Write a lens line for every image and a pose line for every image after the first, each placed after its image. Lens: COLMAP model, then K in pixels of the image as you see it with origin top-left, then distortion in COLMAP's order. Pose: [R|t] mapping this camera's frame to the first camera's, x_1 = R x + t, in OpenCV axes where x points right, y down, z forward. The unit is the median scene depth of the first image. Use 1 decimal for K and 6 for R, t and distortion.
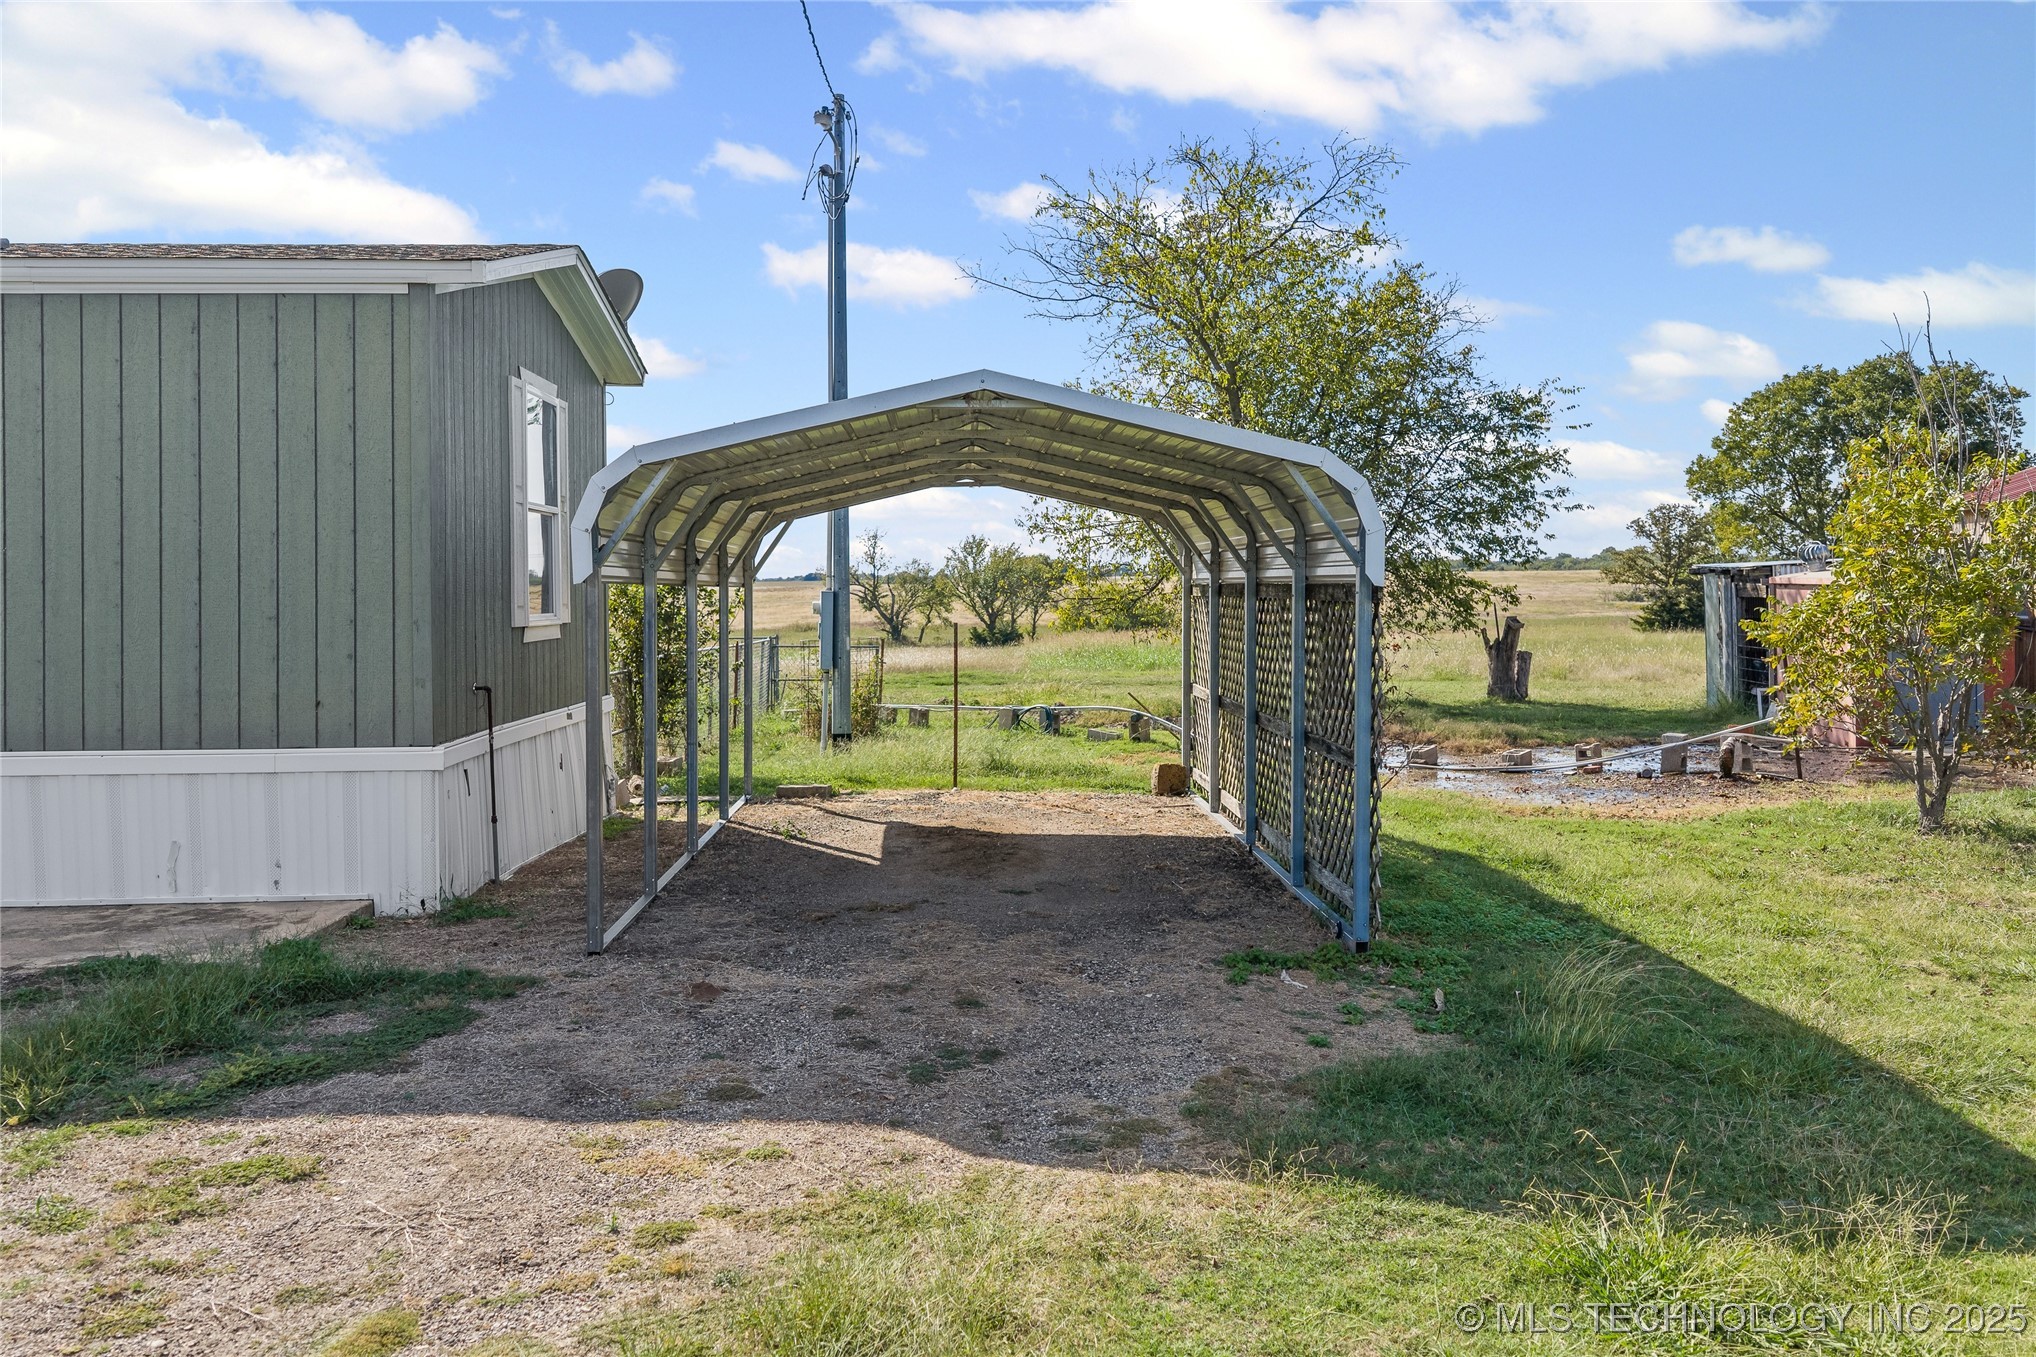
lens RADIAL K [[1739.3, 0, 1017.9], [0, 1739.3, 627.0], [0, 0, 1]] dist [0.001977, -0.001230]
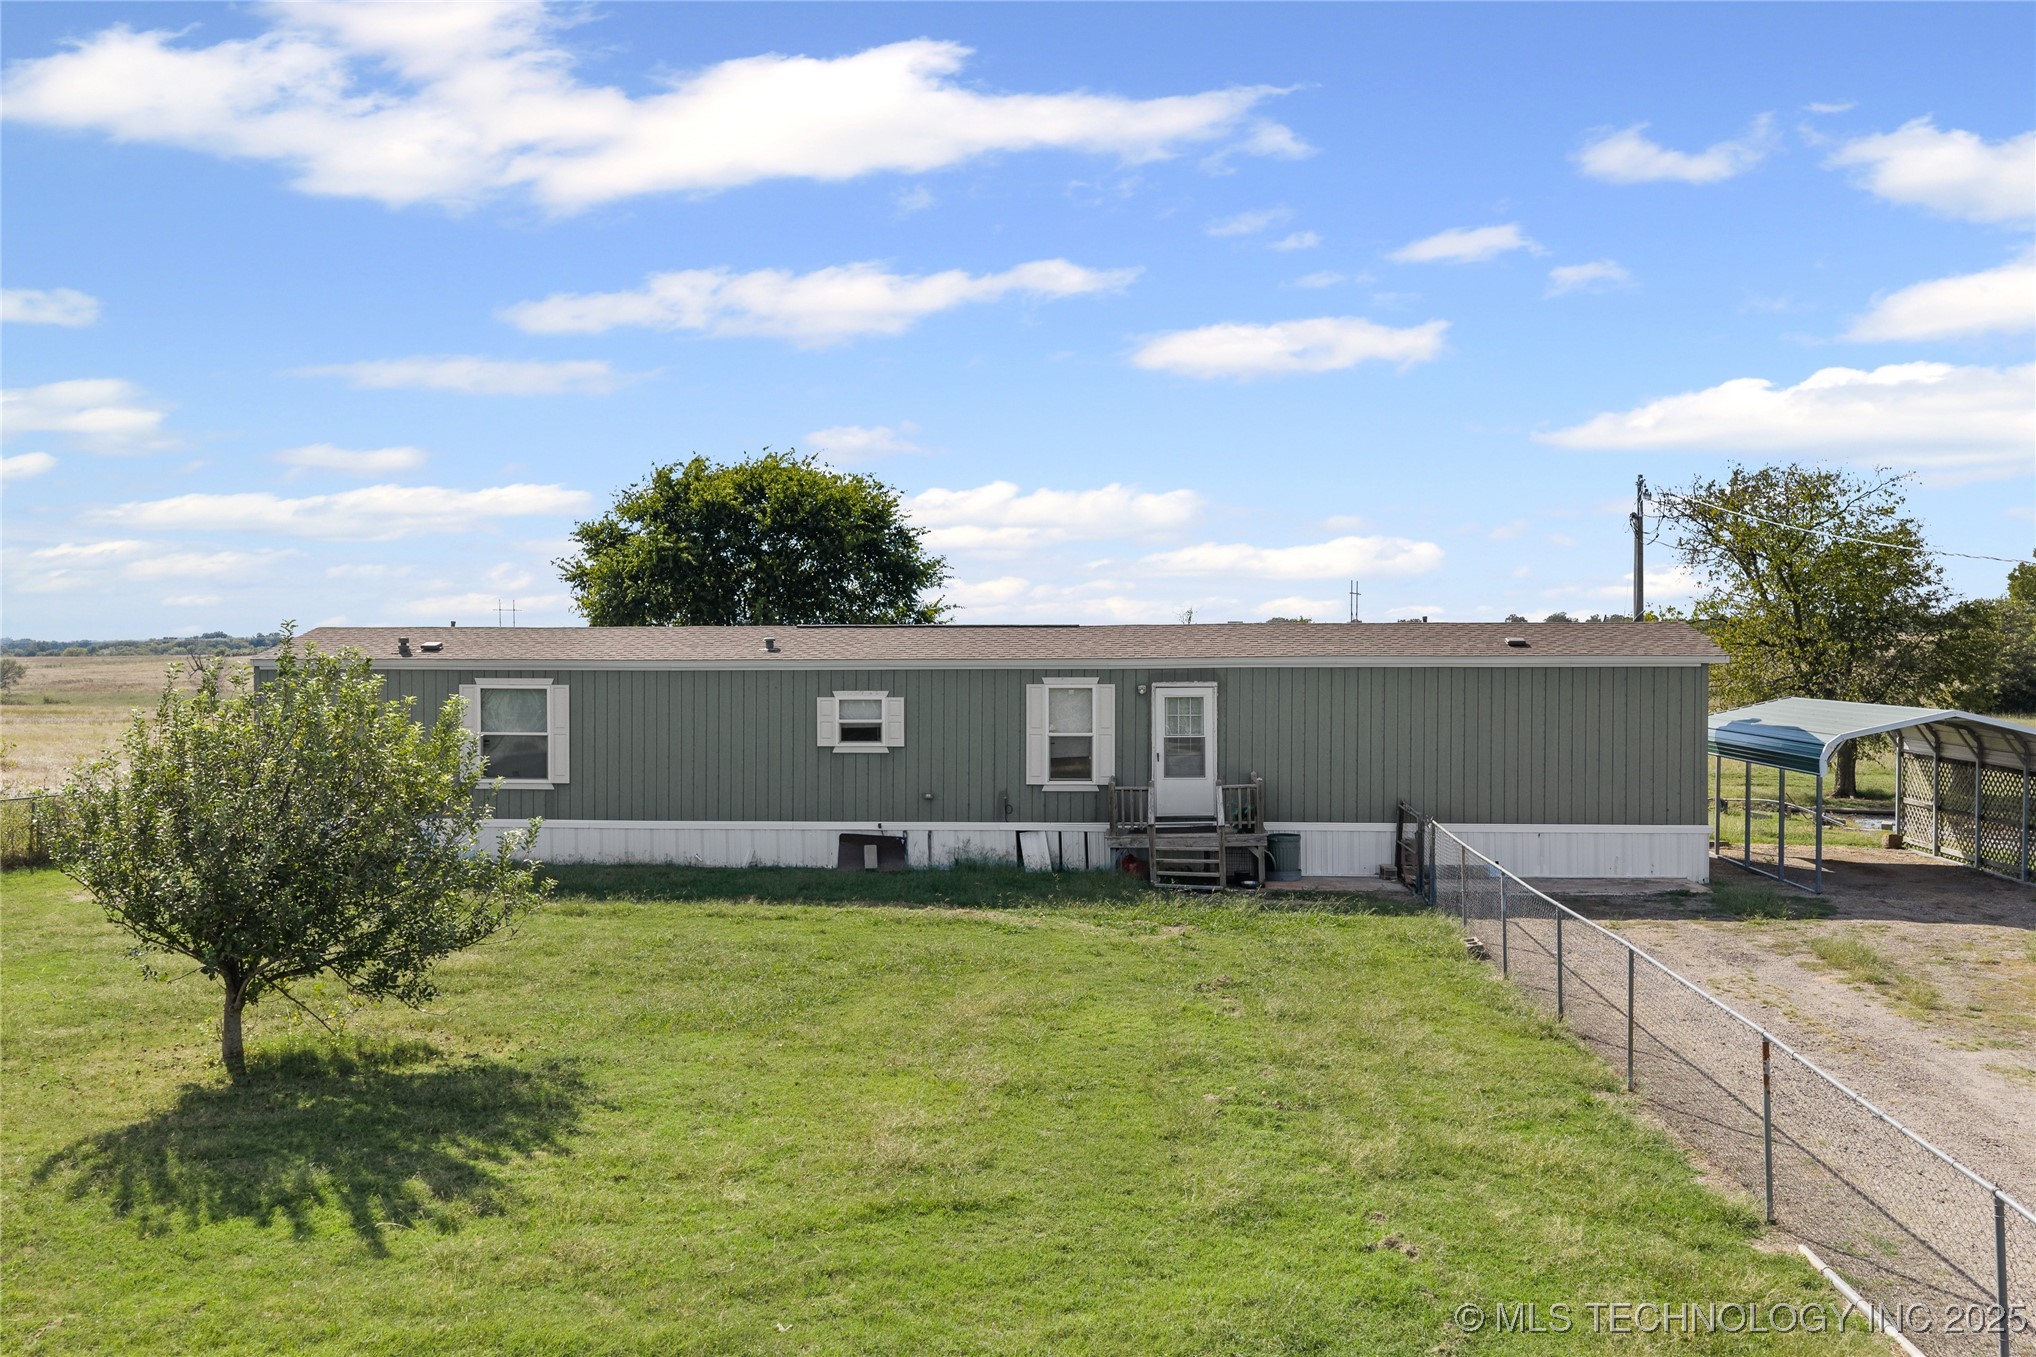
lens RADIAL K [[1700.5, 0, 1048.9], [0, 1700.5, 681.9], [0, 0, 1]] dist [-0.001118, -0.002402]
pose [[0.992218, 0.001793, -0.124498, -1.061740], [-0.002524, 0.999980, -0.005716, -0.146633], [0.124485, 0.005986, 0.992203, -1.892072]]
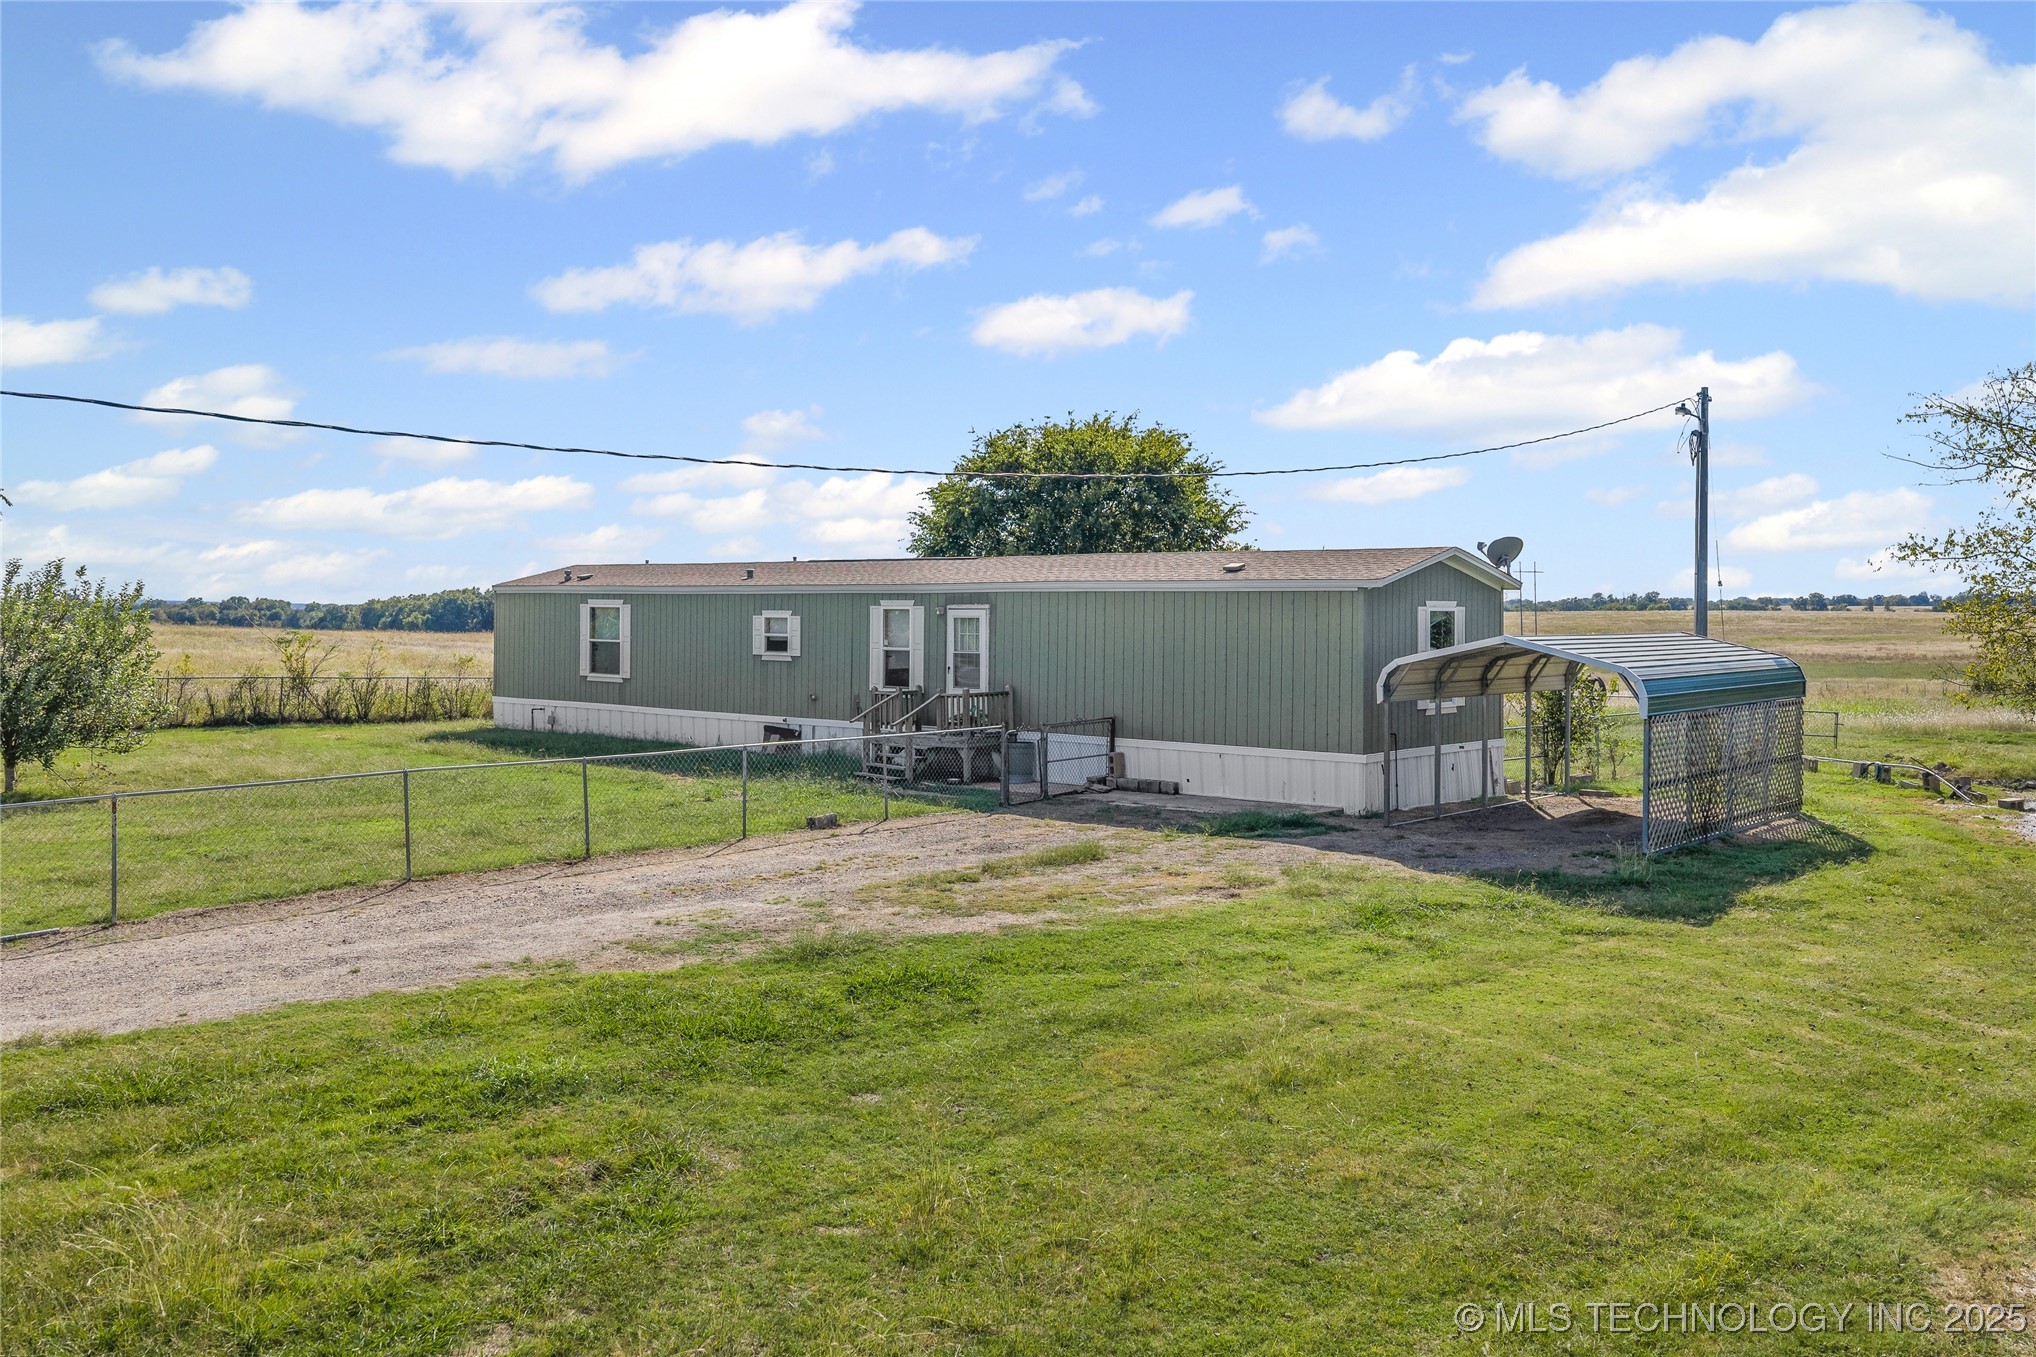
lens RADIAL K [[1739.3, 0, 1017.9], [0, 1739.3, 627.0], [0, 0, 1]] dist [0.001977, -0.001230]
pose [[0.725181, 0.014756, -0.688400, 1.154822], [-0.015888, 0.999863, 0.004695, -0.137102], [0.688375, 0.007533, 0.725316, -1.366349]]
